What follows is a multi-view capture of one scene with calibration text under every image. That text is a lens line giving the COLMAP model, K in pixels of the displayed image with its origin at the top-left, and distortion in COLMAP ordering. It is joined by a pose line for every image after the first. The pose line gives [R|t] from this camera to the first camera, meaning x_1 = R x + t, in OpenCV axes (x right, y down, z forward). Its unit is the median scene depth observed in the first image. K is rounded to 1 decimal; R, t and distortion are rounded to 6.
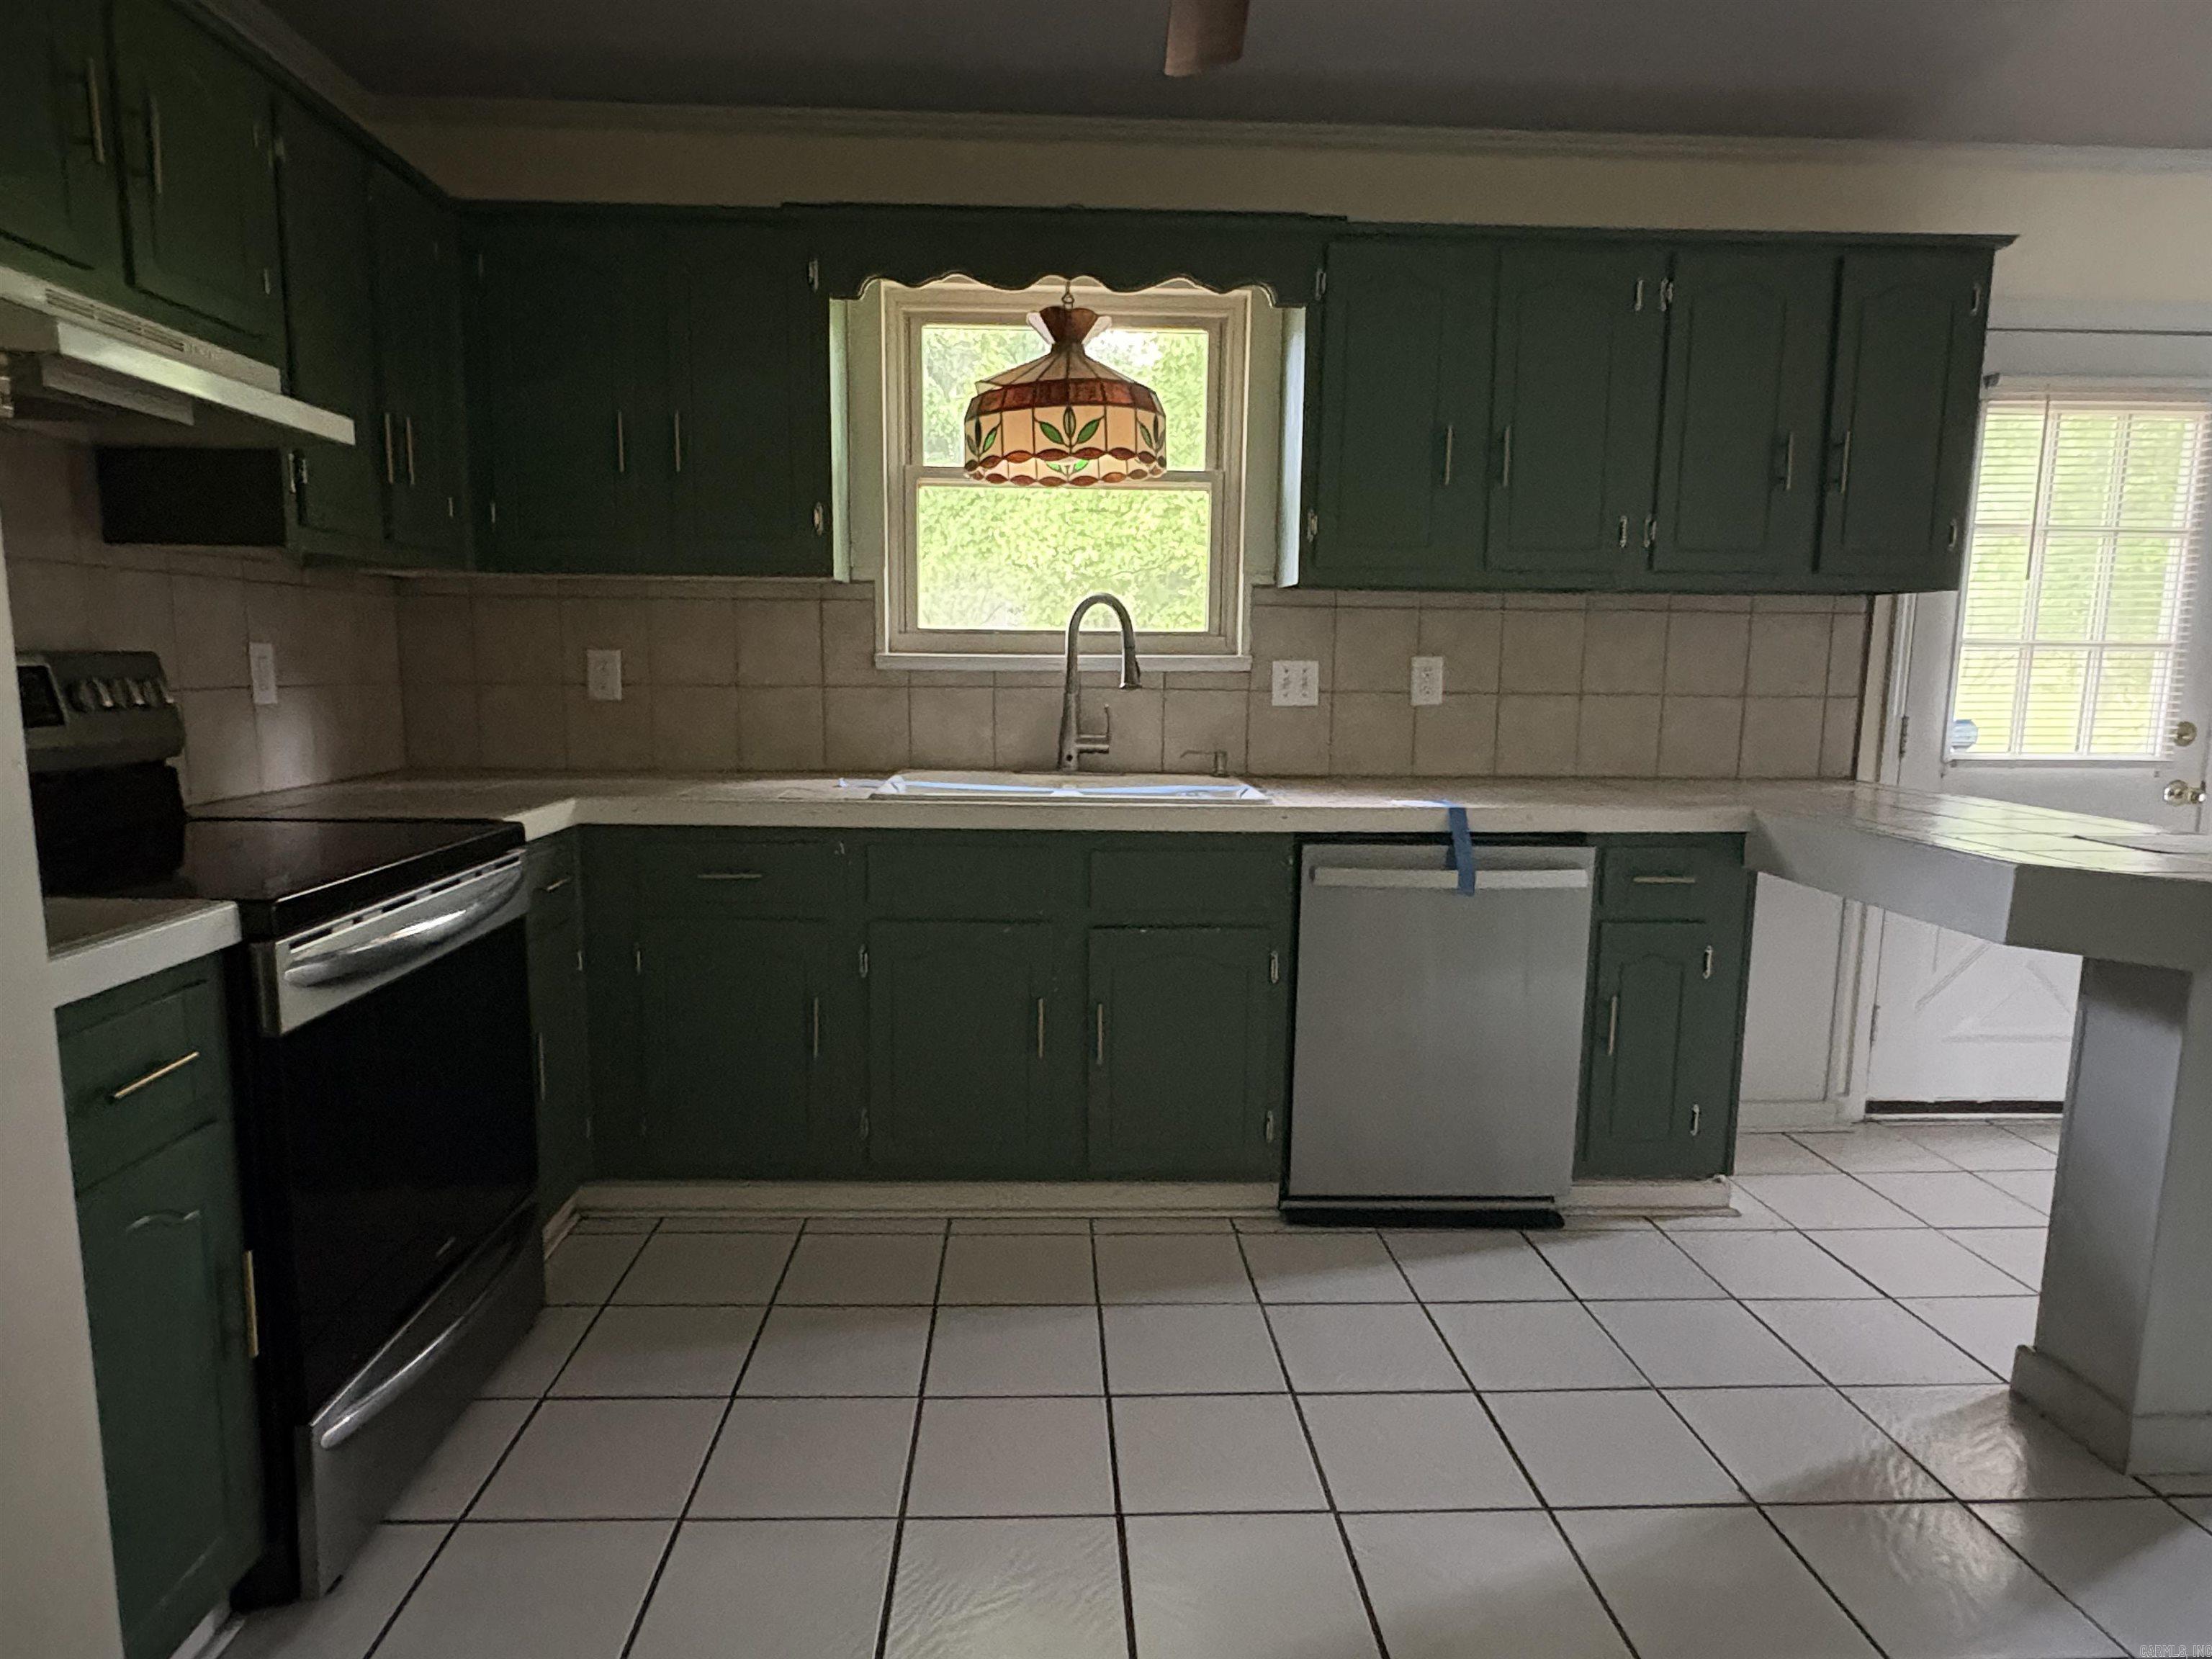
lens RADIAL K [[1296.2, 0, 1086.2], [0, 1296.2, 842.6], [0, 0, 1]] dist [-0.013532, -0.001001]
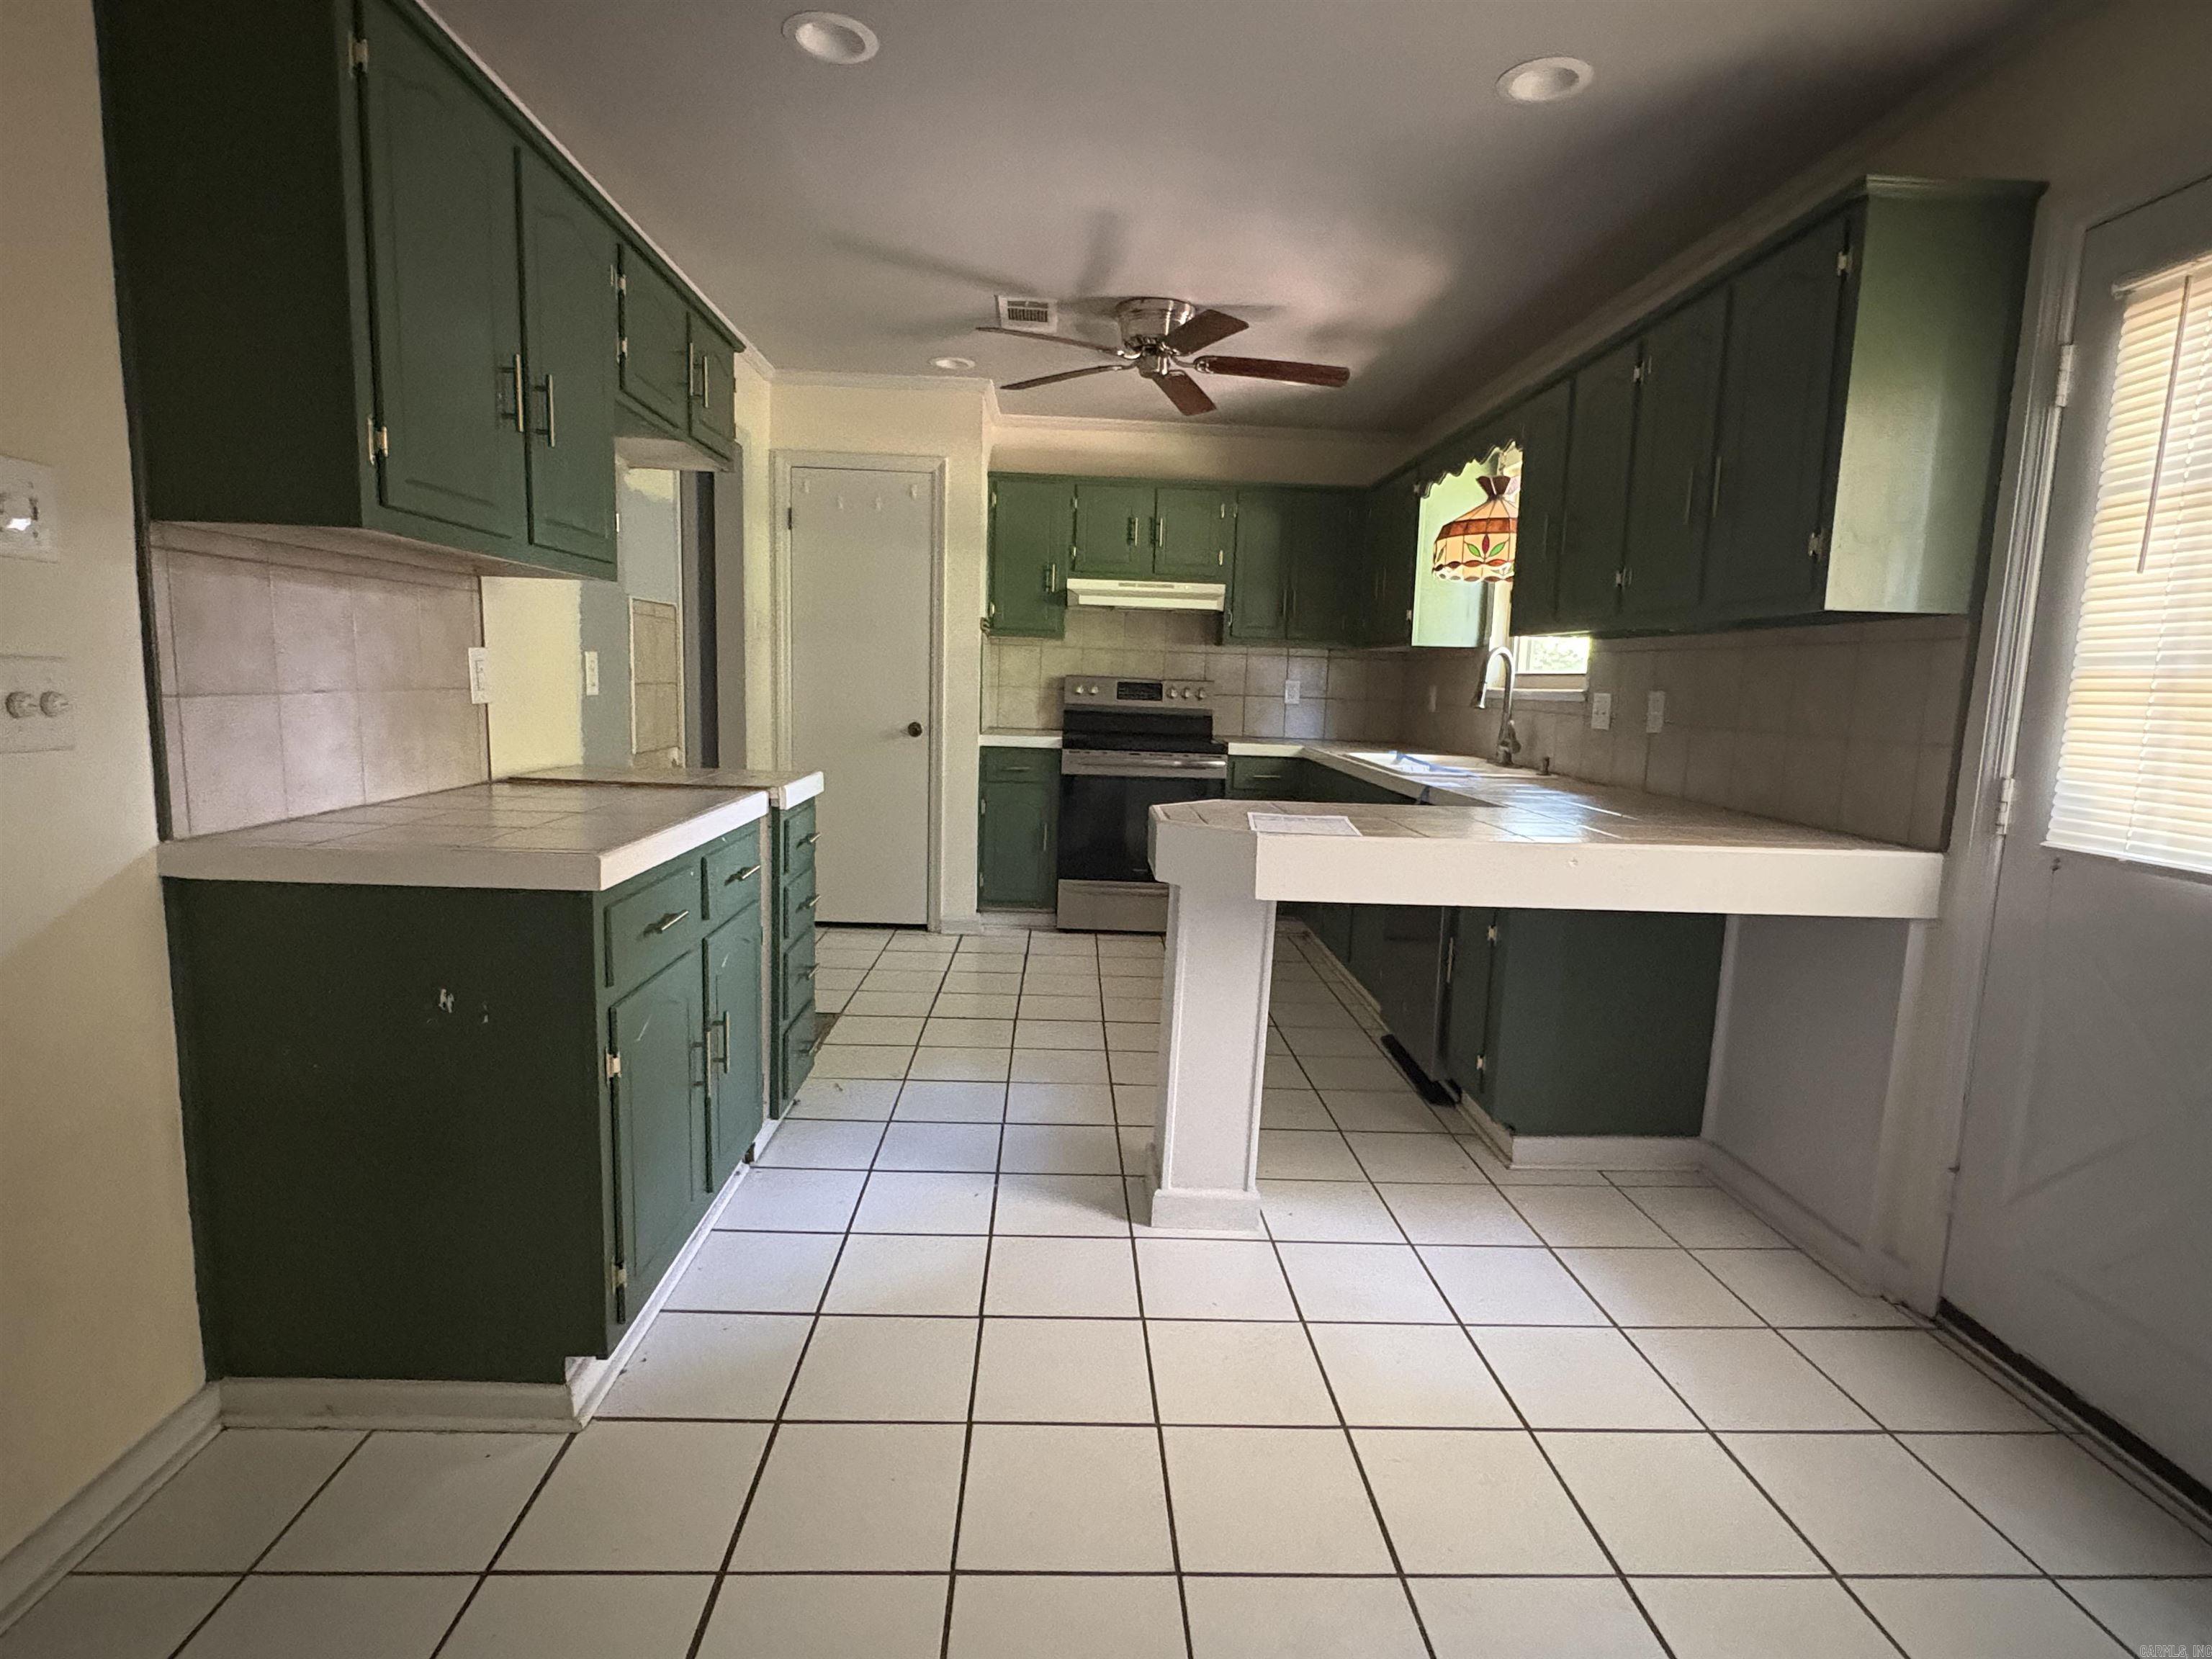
lens RADIAL K [[1123.0, 0, 1088.4], [0, 1123.0, 829.3], [0, 0, 1]] dist [-0.001375, -0.000221]
pose [[-0.010442, 0.125182, -0.992079, 1.428715], [-0.174680, 0.976649, 0.125074, -0.064122], [0.984570, 0.174603, 0.011669, 0.552195]]
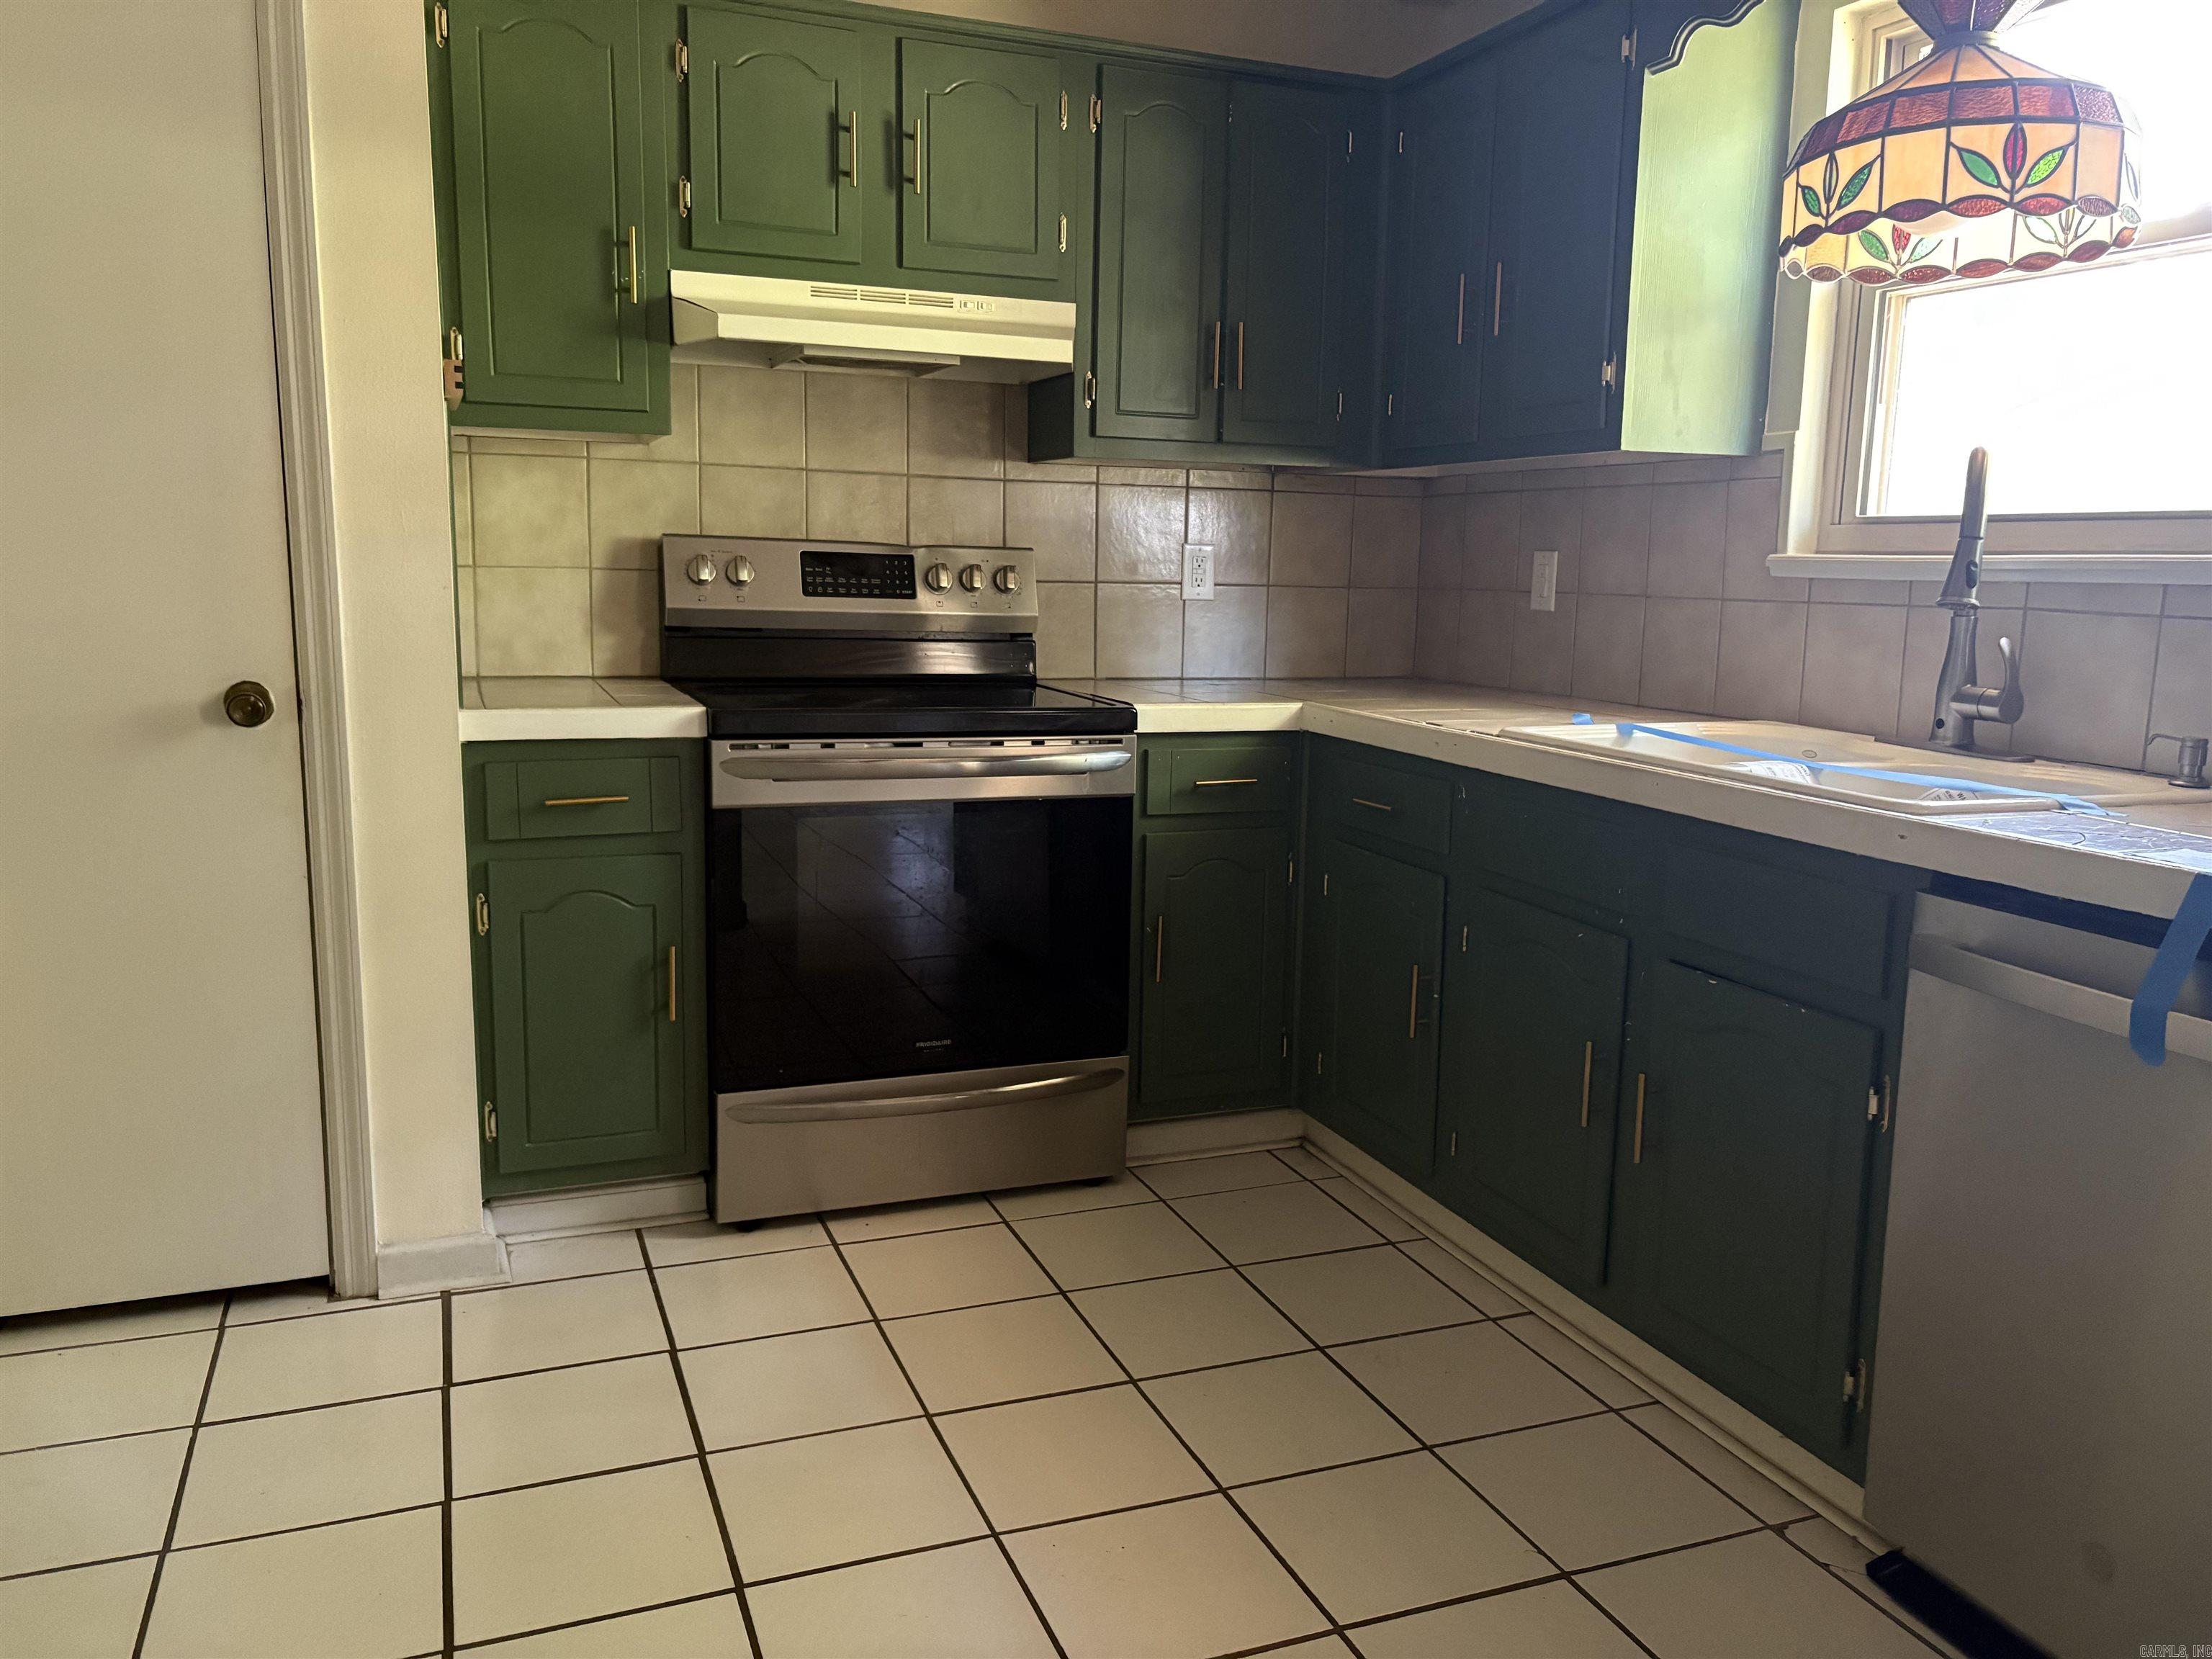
lens RADIAL K [[1671.4, 0, 1124.6], [0, 1671.4, 838.8], [0, 0, 1]] dist [0.016166, -0.026649]
pose [[0.344045, 0.150499, -0.926813, 0.631230], [-0.151984, 0.982980, 0.103202, -0.037703], [0.926571, 0.105355, 0.361063, 0.393145]]
